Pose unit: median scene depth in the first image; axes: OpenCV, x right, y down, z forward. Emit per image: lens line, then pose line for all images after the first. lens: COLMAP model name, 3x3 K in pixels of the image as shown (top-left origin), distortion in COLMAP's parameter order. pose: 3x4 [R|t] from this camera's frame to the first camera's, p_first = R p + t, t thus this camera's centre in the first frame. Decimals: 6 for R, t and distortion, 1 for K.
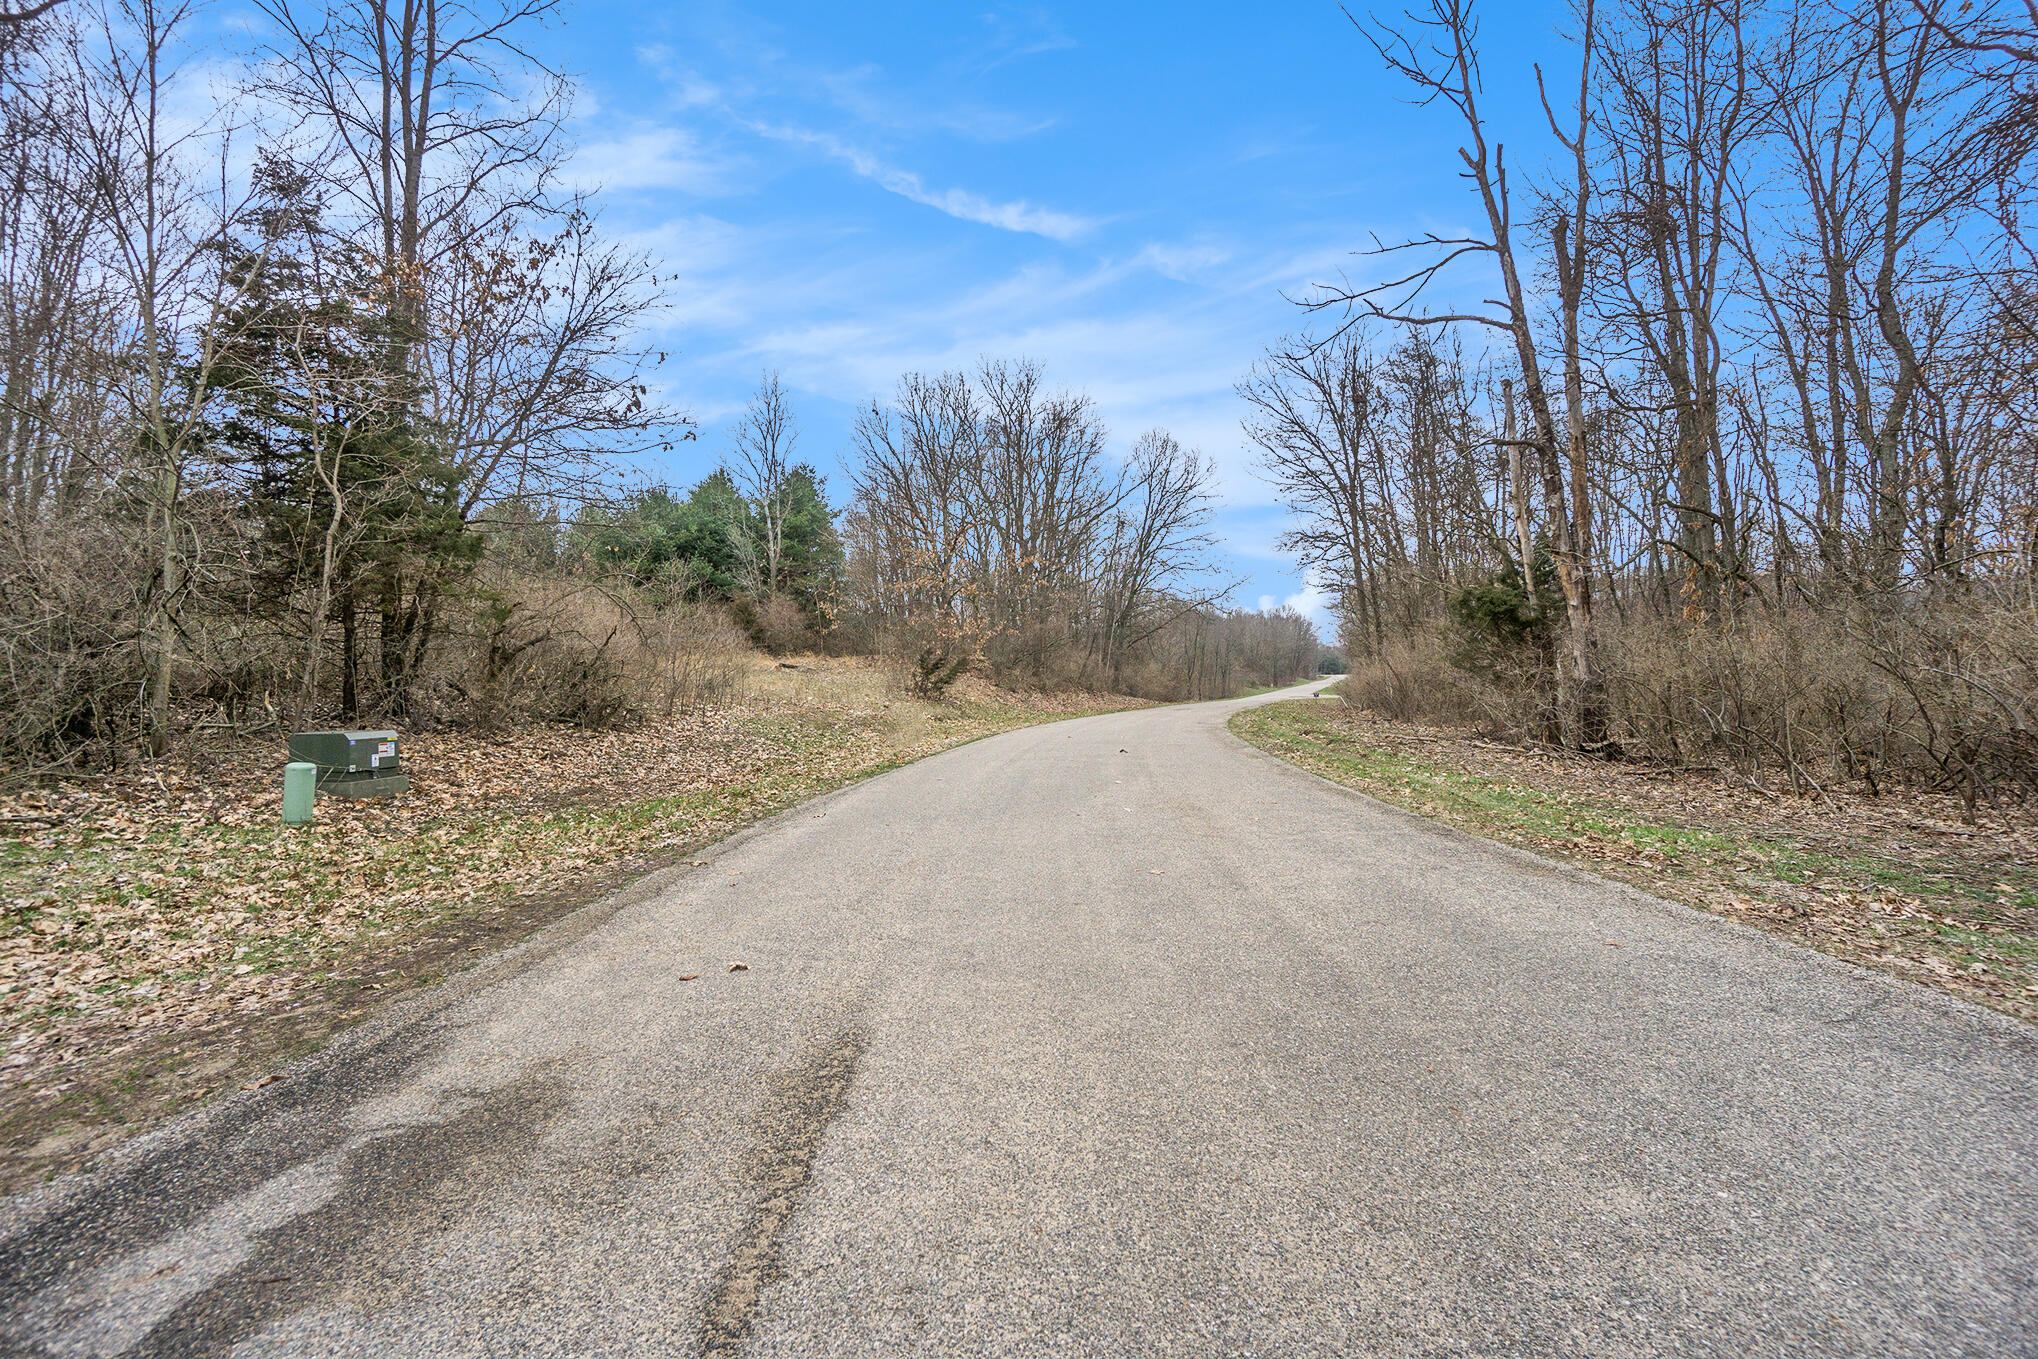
lens RADIAL K [[903.8, 0, 1019.2], [0, 903.8, 672.8], [0, 0, 1]] dist [-0.066084, 0.024945]
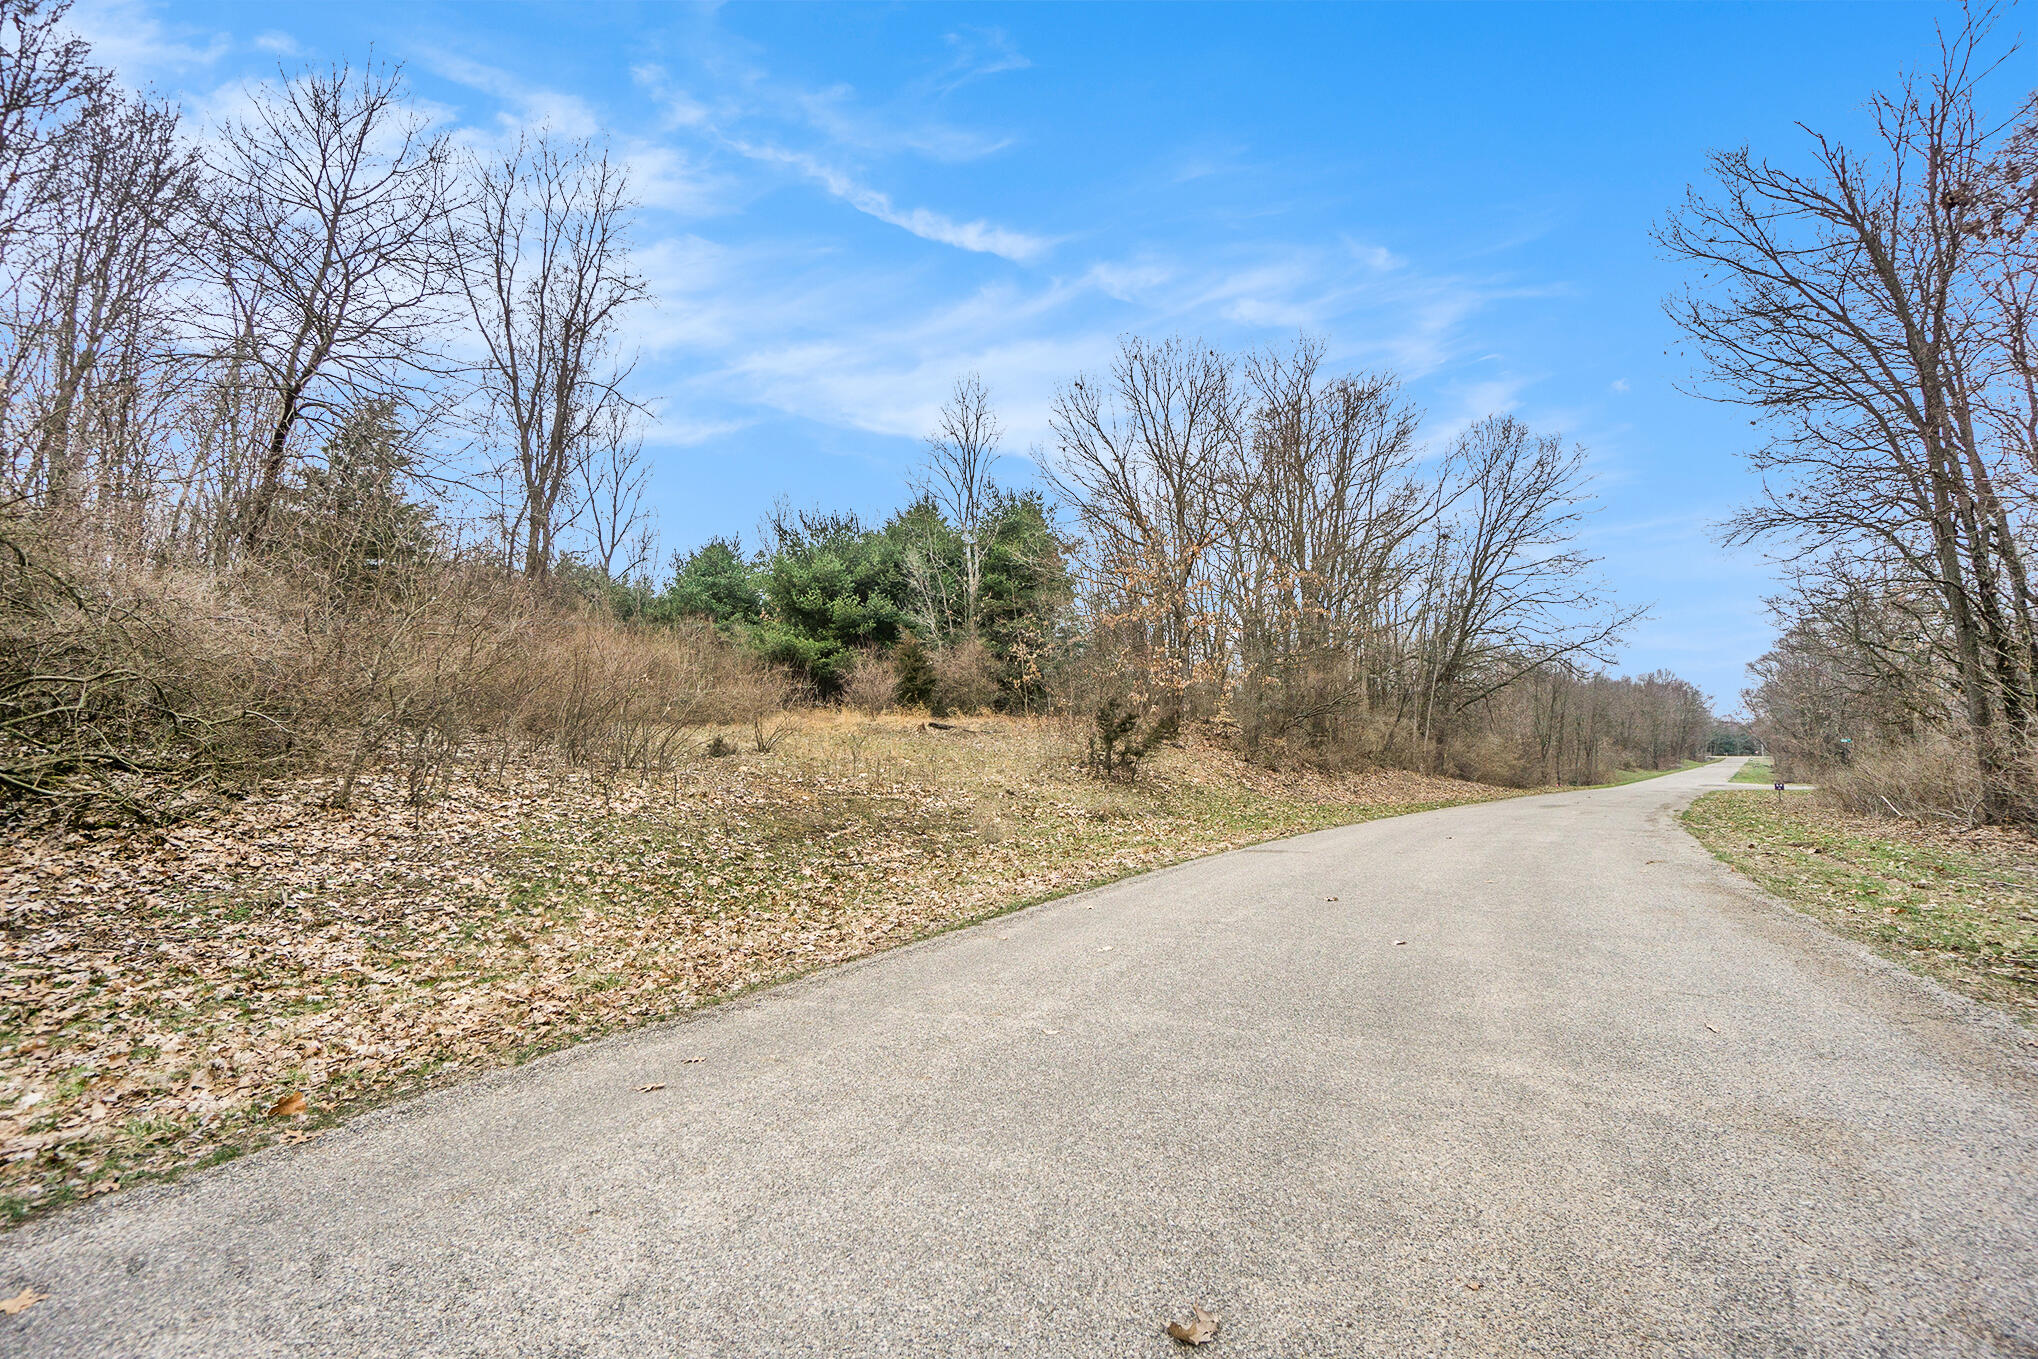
lens RADIAL K [[903.8, 0, 1019.2], [0, 903.8, 672.8], [0, 0, 1]] dist [-0.066084, 0.024945]
pose [[0.944985, -0.007411, -0.327028, 0.026199], [-0.018997, 0.996813, -0.077485, 0.002915], [0.326560, 0.079434, 0.941833, 0.242403]]
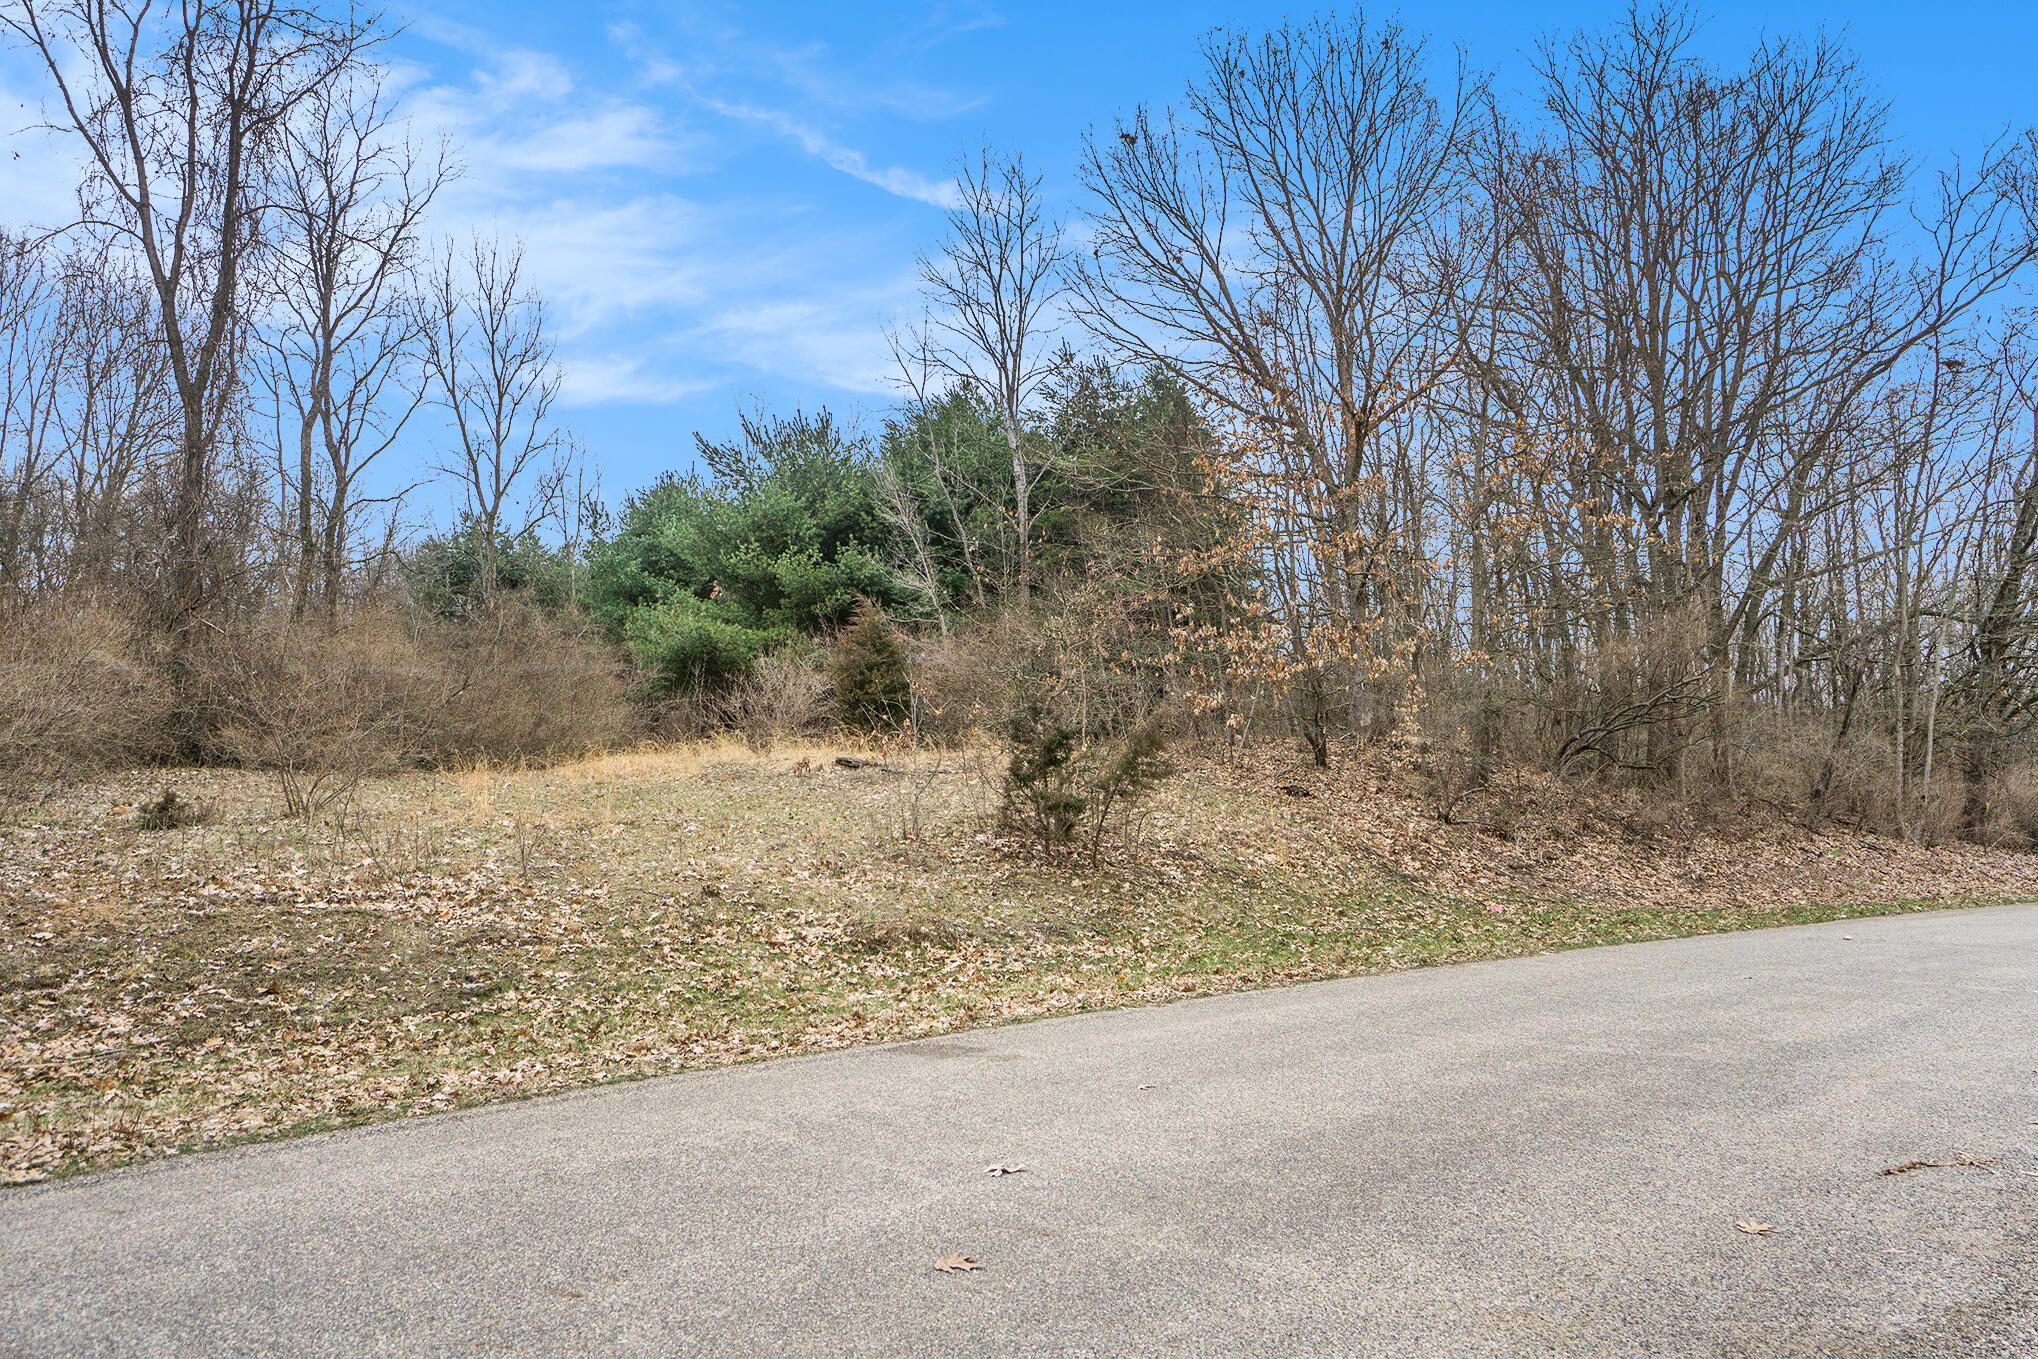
lens RADIAL K [[1397.4, 0, 1019.0], [0, 1397.4, 679.5], [0, 0, 1]] dist [0.000814, -0.000620]
pose [[0.852462, -0.042296, -0.521076, 0.089651], [-0.000175, 0.996699, -0.081189, 0.003423], [0.522789, 0.069302, 0.849640, 0.365926]]
